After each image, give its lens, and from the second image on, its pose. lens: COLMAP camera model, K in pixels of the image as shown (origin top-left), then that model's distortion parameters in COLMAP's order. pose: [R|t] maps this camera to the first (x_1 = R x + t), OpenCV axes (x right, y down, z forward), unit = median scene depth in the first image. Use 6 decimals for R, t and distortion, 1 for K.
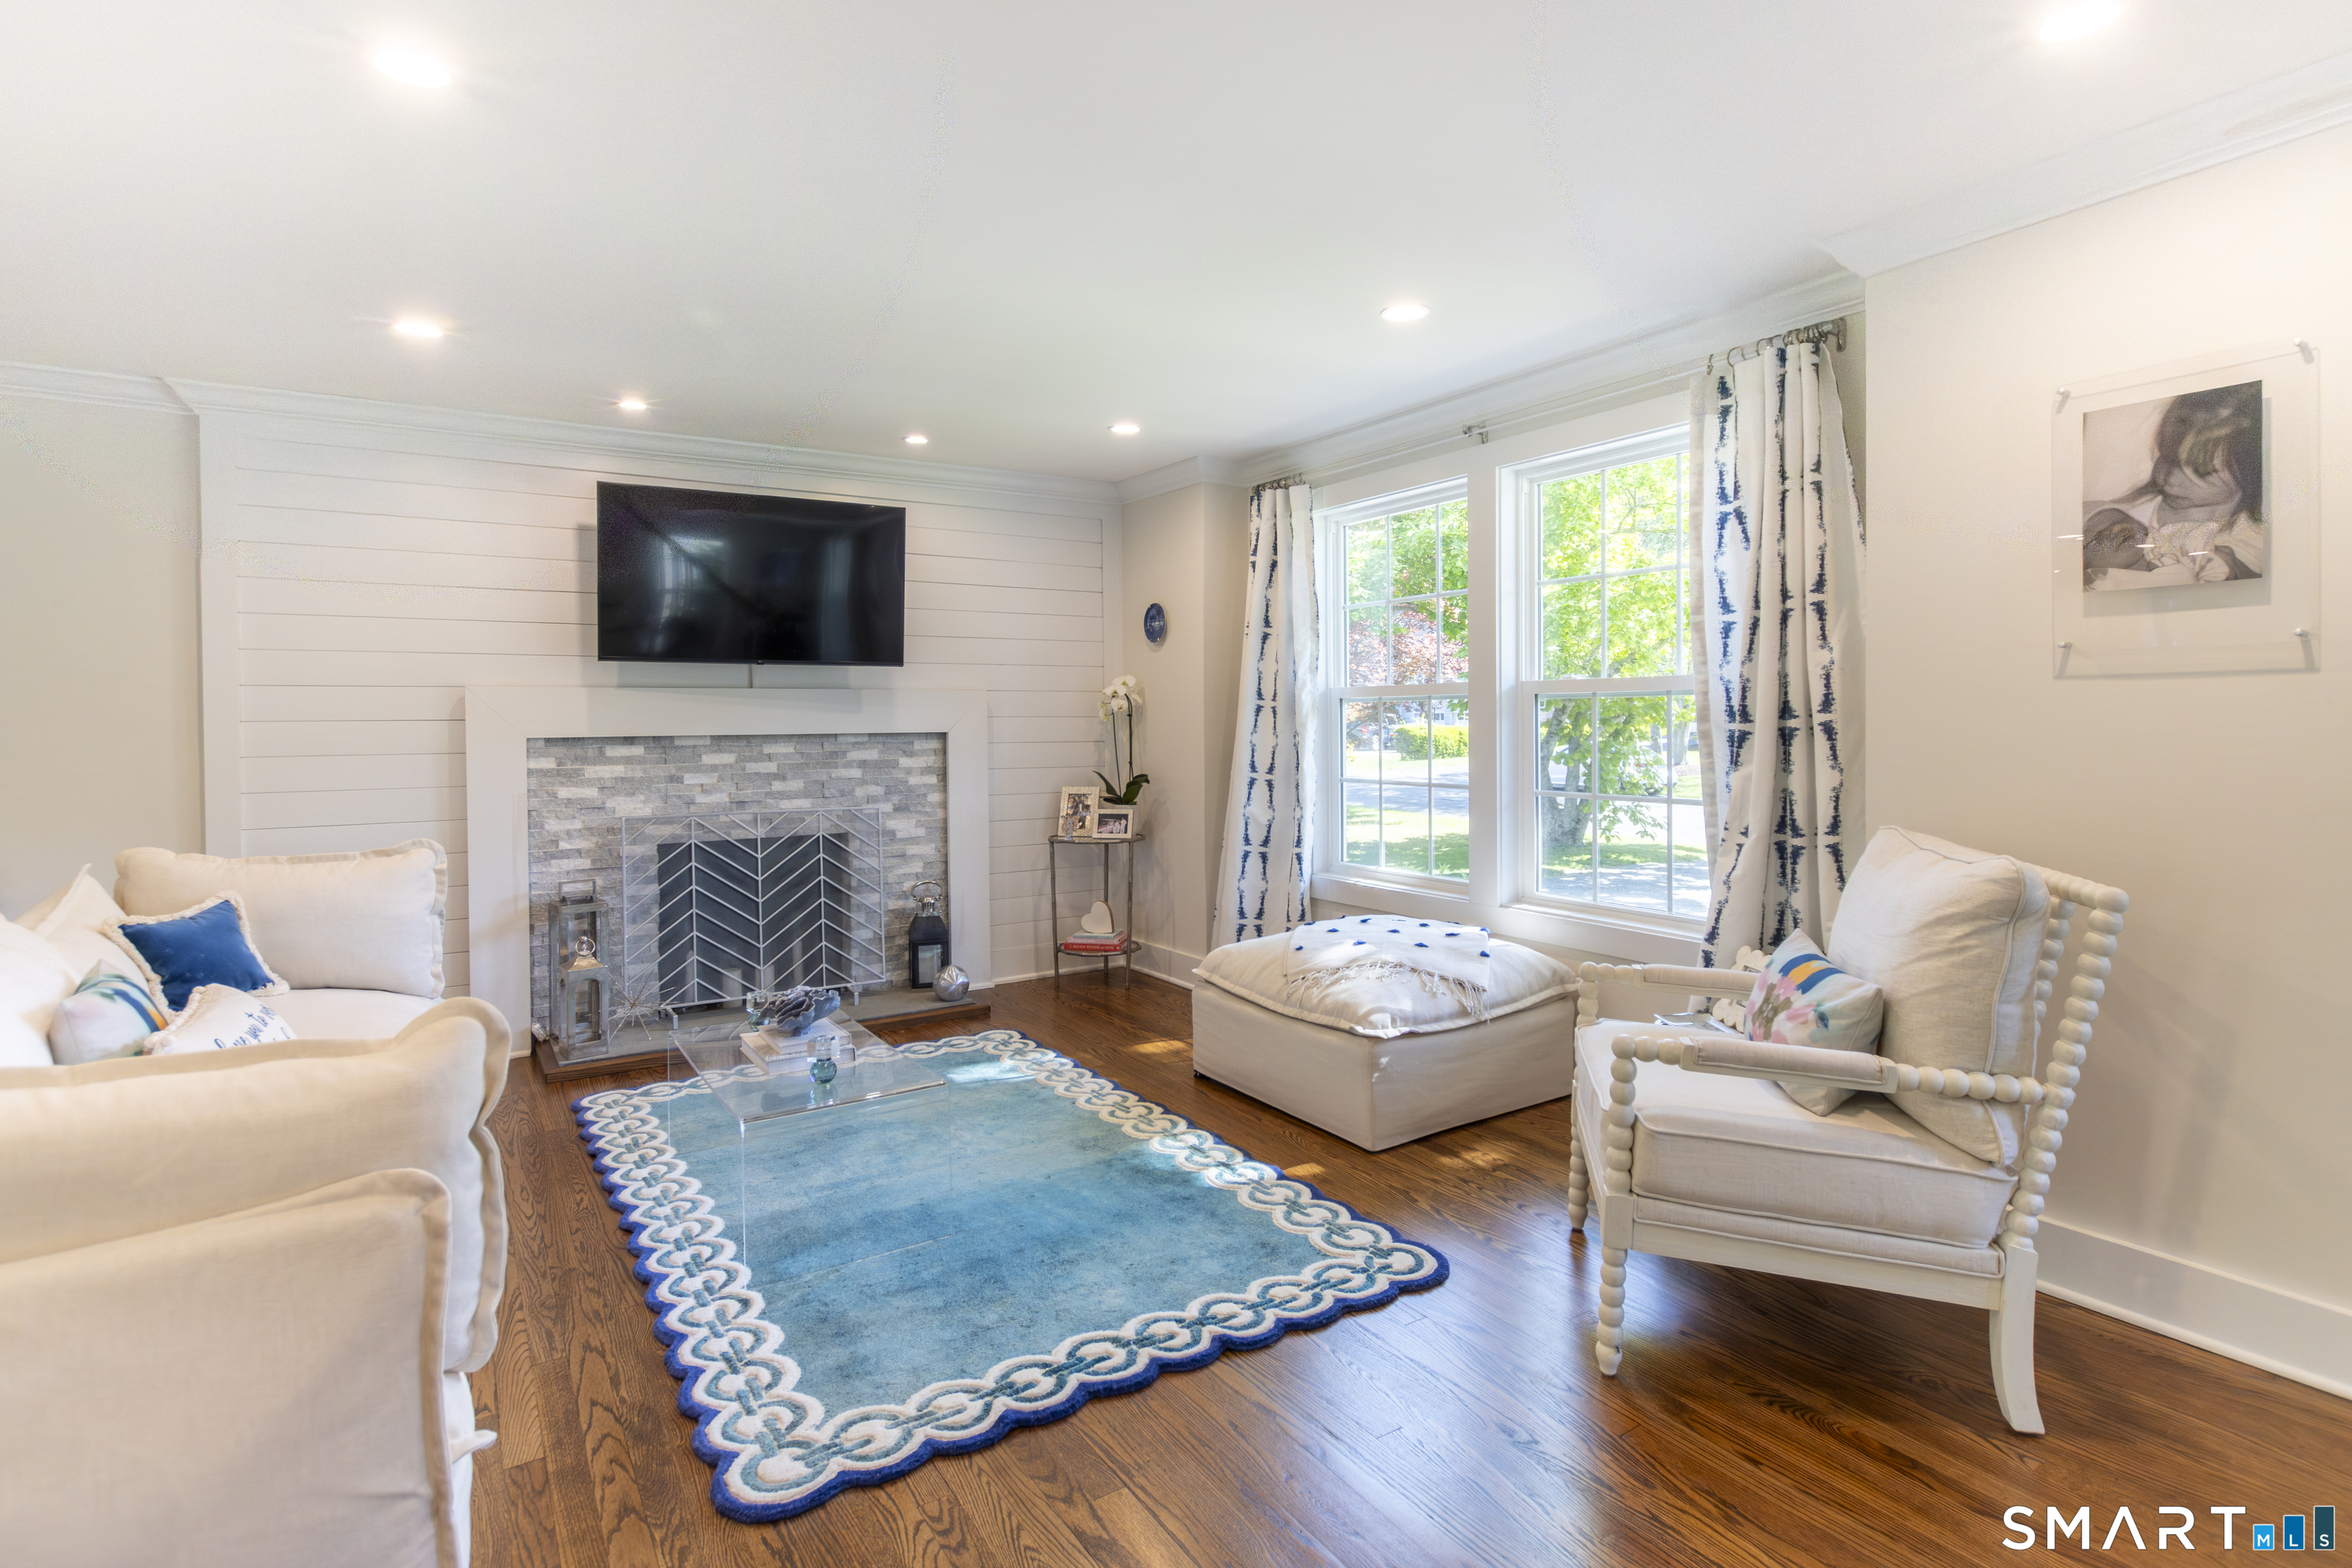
lens RADIAL K [[1169.2, 0, 1214.9], [0, 1169.2, 748.9], [0, 0, 1]] dist [0.001479, 0.001200]
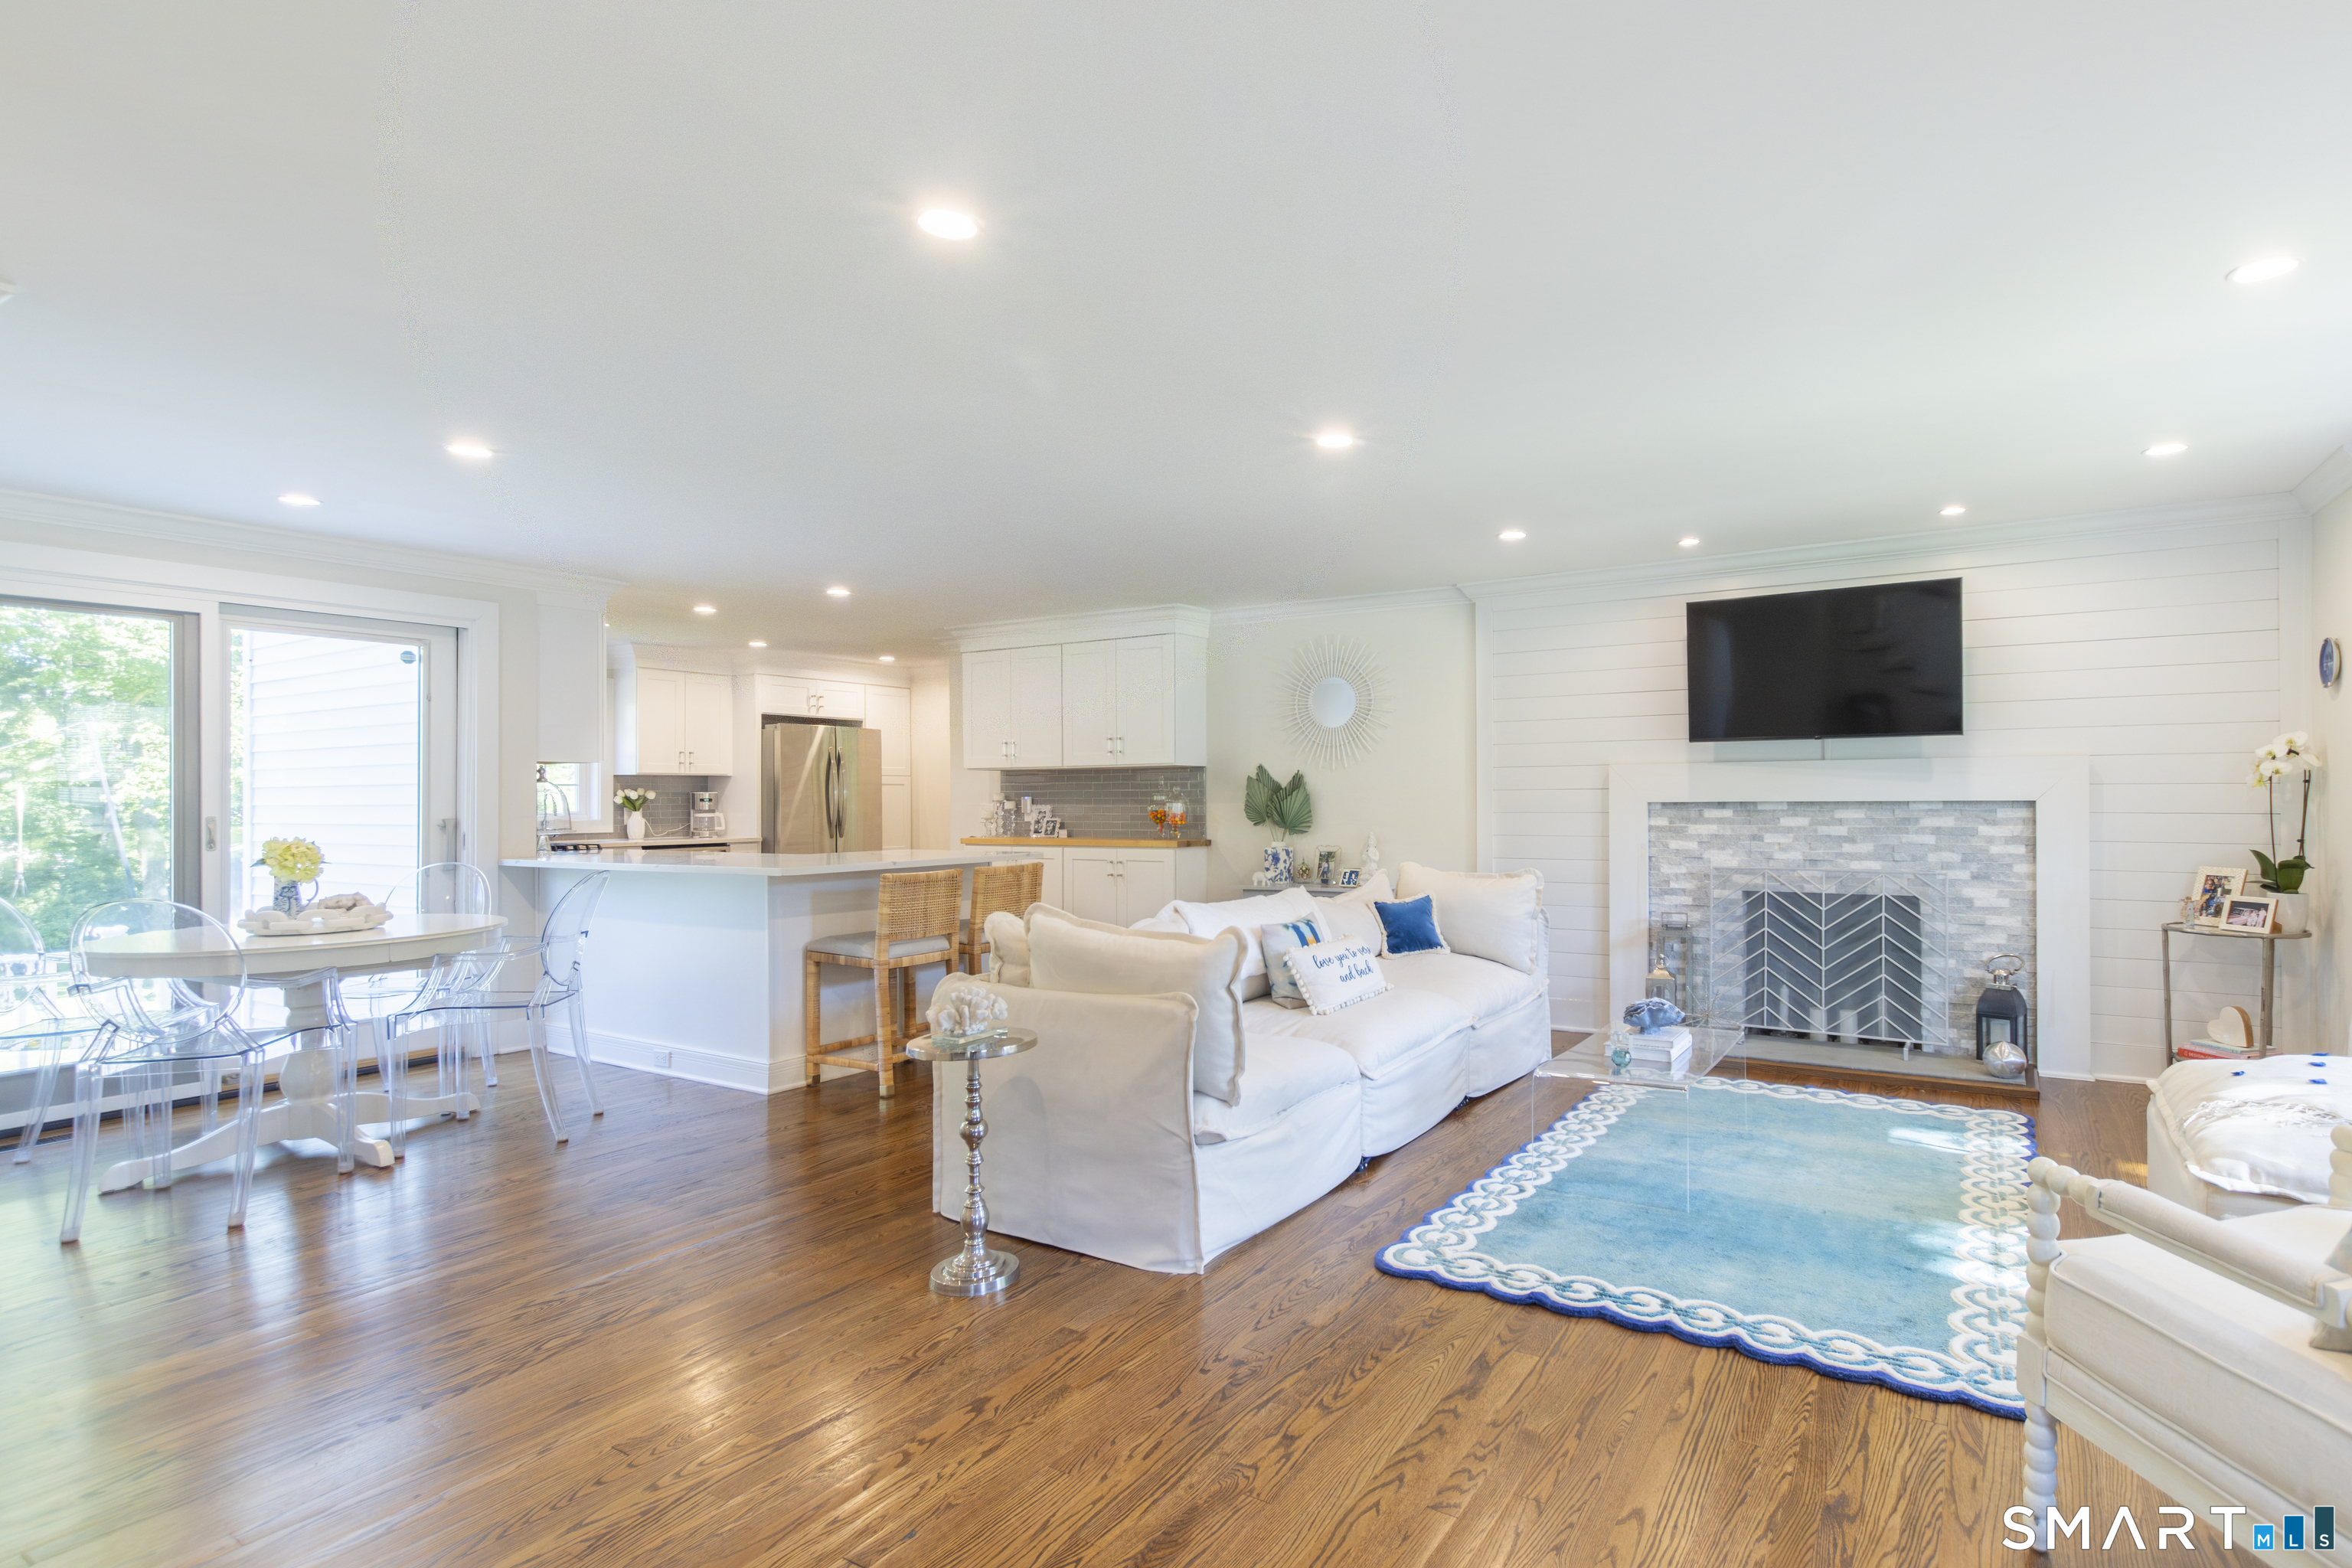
lens RADIAL K [[1162.4, 0, 1314.6], [0, 1162.4, 792.3], [0, 0, 1]] dist [0.000972, 0.000343]
pose [[0.444758, 0.001214, -0.895650, 0.426161], [-0.018395, 0.999801, -0.007780, -0.003256], [0.895462, 0.019935, 0.444692, 0.065224]]
